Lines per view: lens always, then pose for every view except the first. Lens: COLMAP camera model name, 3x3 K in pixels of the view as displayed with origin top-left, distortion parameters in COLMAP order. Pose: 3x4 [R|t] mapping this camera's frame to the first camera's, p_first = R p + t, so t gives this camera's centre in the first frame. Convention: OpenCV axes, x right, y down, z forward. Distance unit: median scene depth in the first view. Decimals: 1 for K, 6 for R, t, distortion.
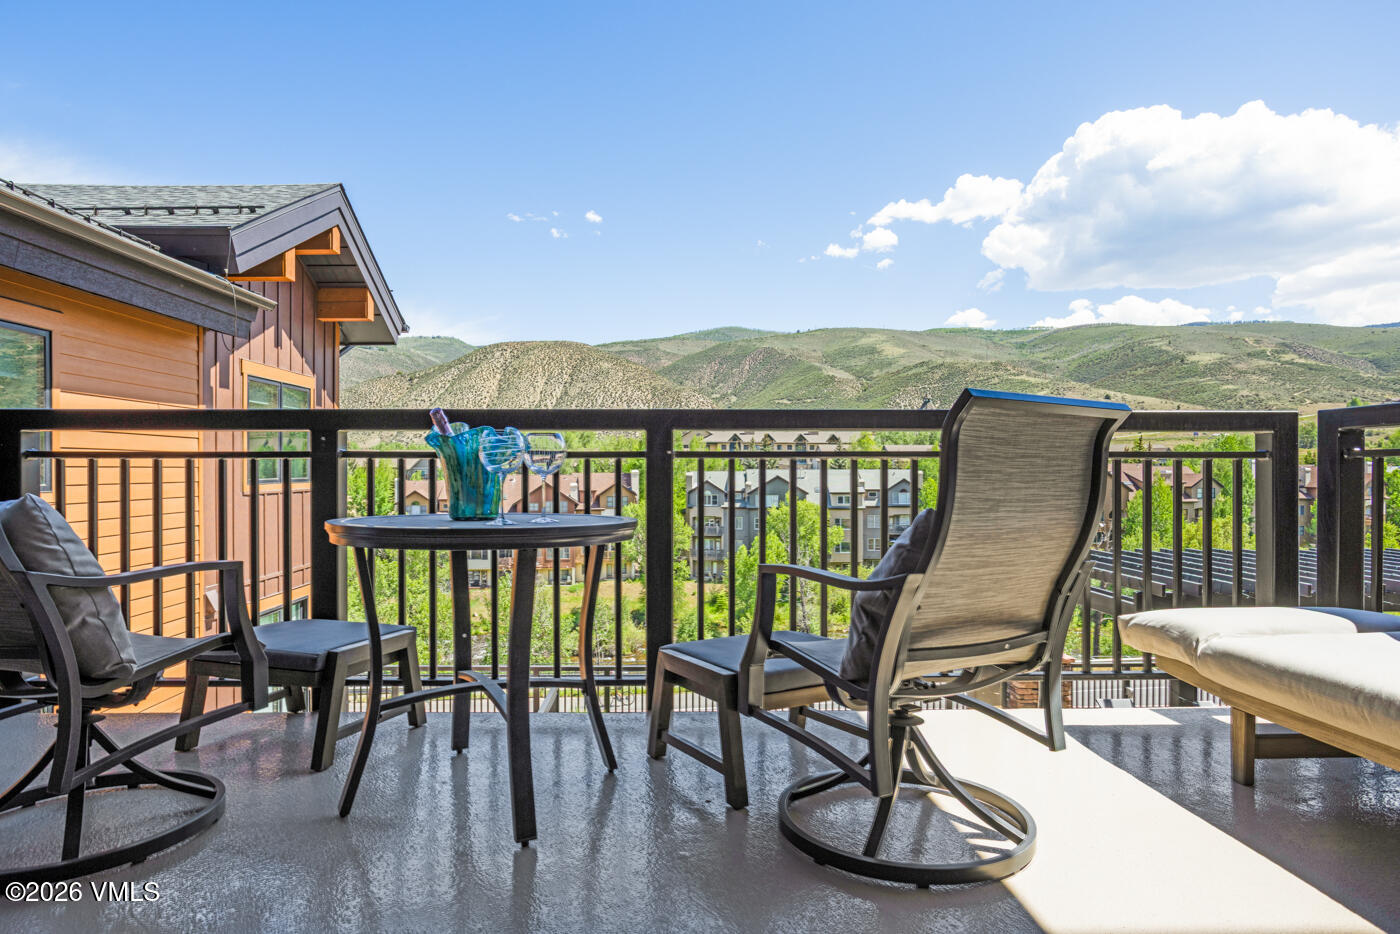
lens RADIAL K [[863.4, 0, 698.3], [0, 863.4, 469.2], [0, 0, 1]] dist [-0.032363, -0.000782]
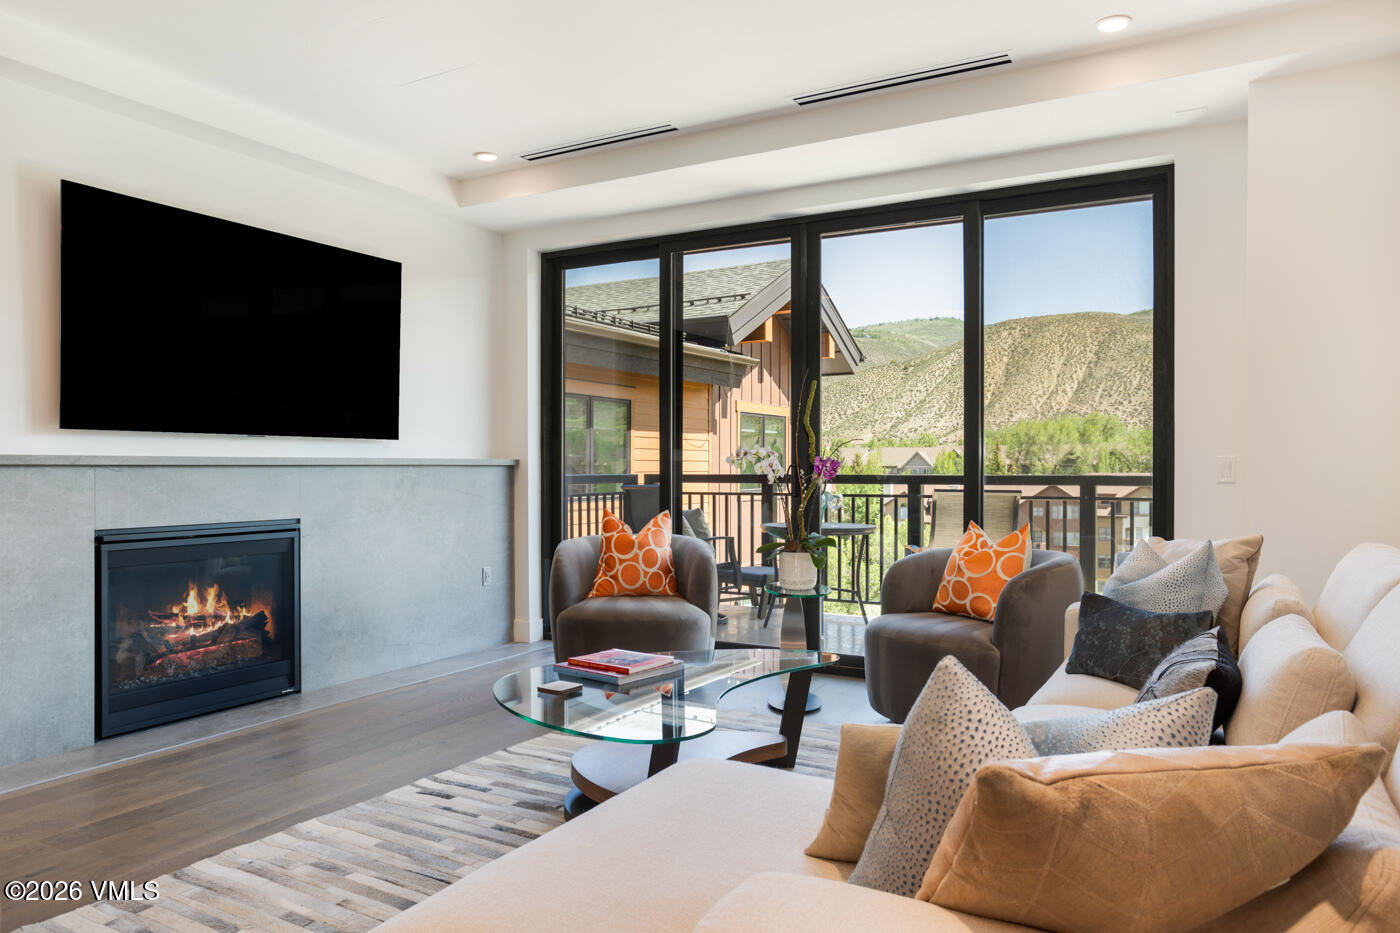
lens RADIAL K [[988.6, 0, 698.8], [0, 988.6, 472.8], [0, 0, 1]] dist [-0.009761, -0.001943]
pose [[0.863016, 0.009073, -0.505095, 0.198380], [-0.006154, 0.999953, 0.007447, -0.024775], [0.505139, -0.003318, 0.863032, -0.366751]]
